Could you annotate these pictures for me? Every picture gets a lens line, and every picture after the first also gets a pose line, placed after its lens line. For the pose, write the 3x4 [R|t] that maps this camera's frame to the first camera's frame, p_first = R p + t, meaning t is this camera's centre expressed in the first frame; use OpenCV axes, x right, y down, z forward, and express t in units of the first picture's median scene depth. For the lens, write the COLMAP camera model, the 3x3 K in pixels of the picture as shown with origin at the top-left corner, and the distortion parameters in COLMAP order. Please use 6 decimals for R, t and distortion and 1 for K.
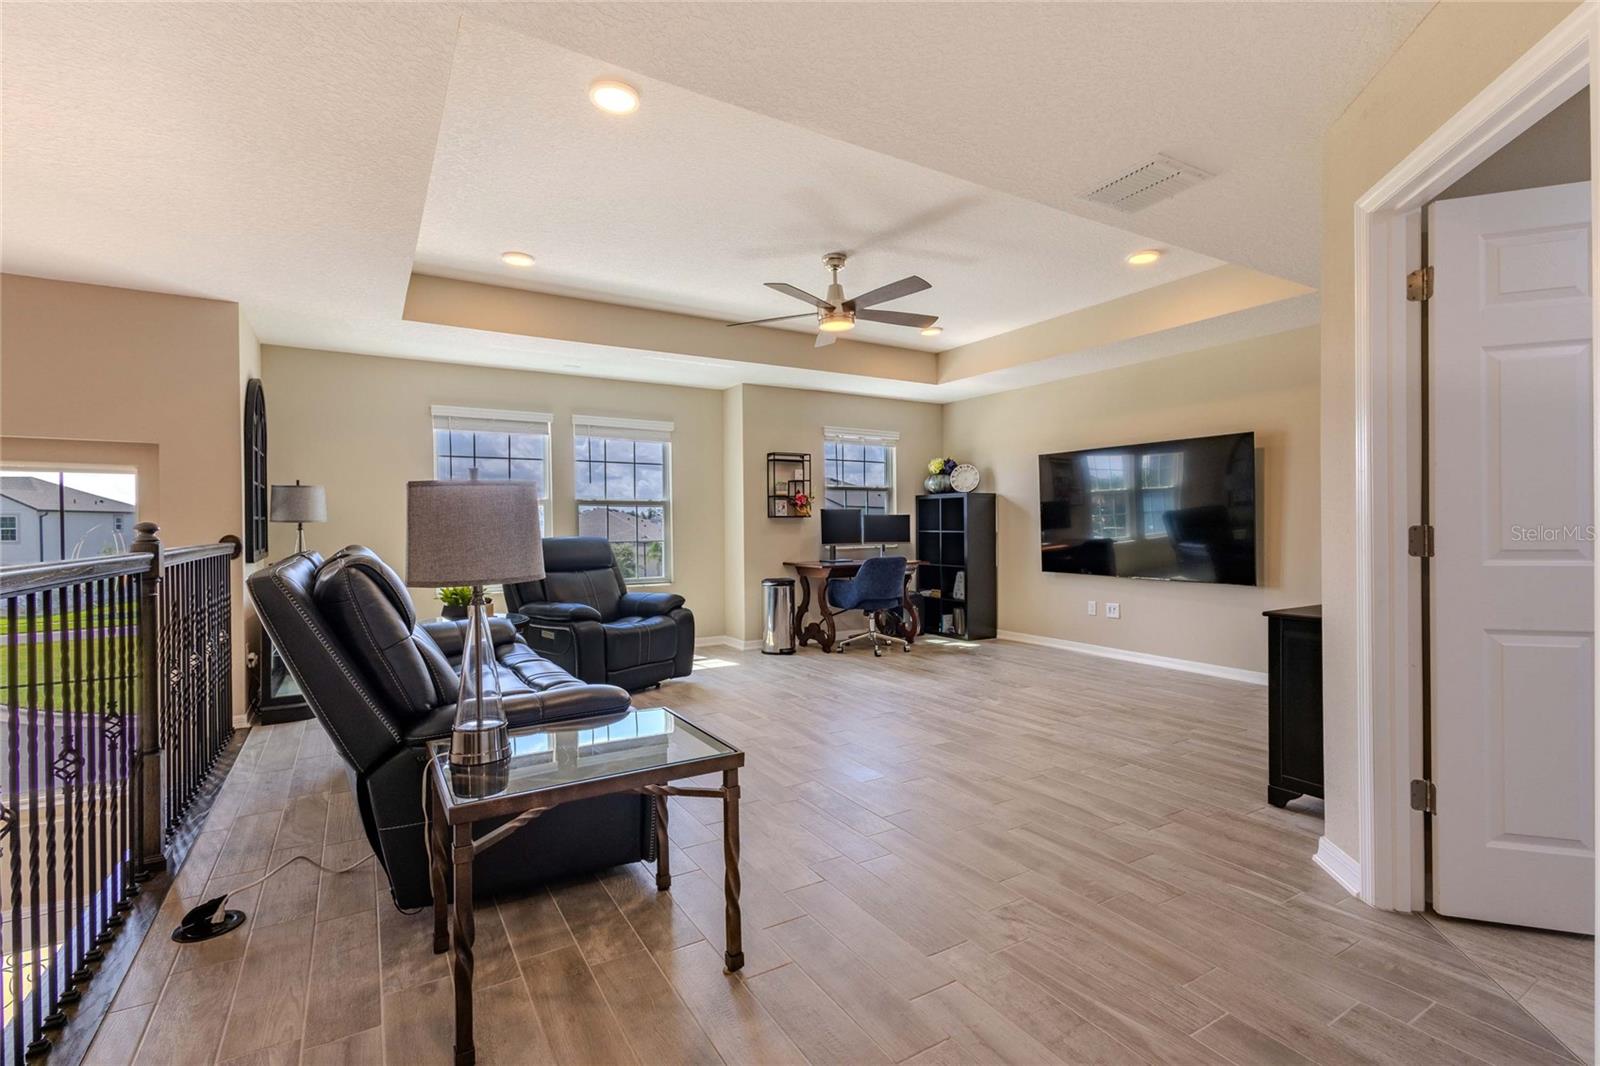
lens RADIAL K [[729.8, 0, 800.0], [0, 729.8, 533.0], [0, 0, 1]] dist [0.010206, -0.000156]
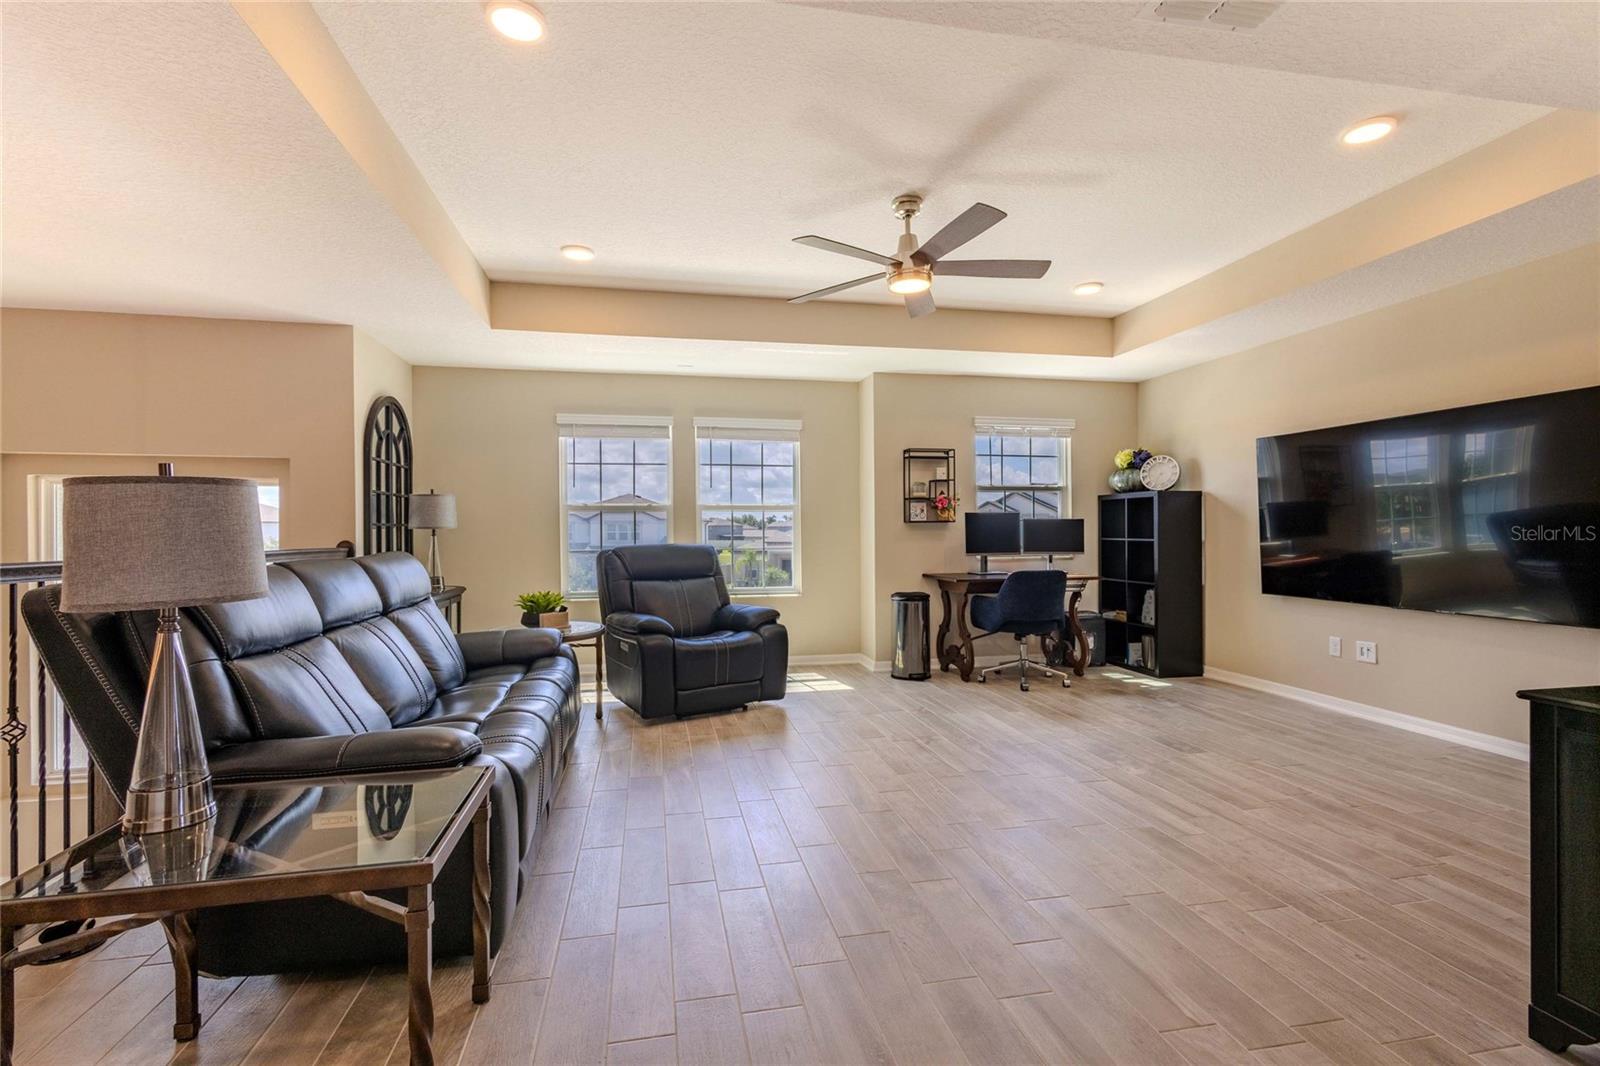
lens RADIAL K [[729.8, 0, 800.0], [0, 729.8, 533.0], [0, 0, 1]] dist [0.010206, -0.000156]
pose [[0.942453, 0.002226, -0.334330, 0.134421], [-0.004600, 0.999970, -0.006308, -0.002556], [0.334306, 0.007483, 0.942435, 0.127988]]
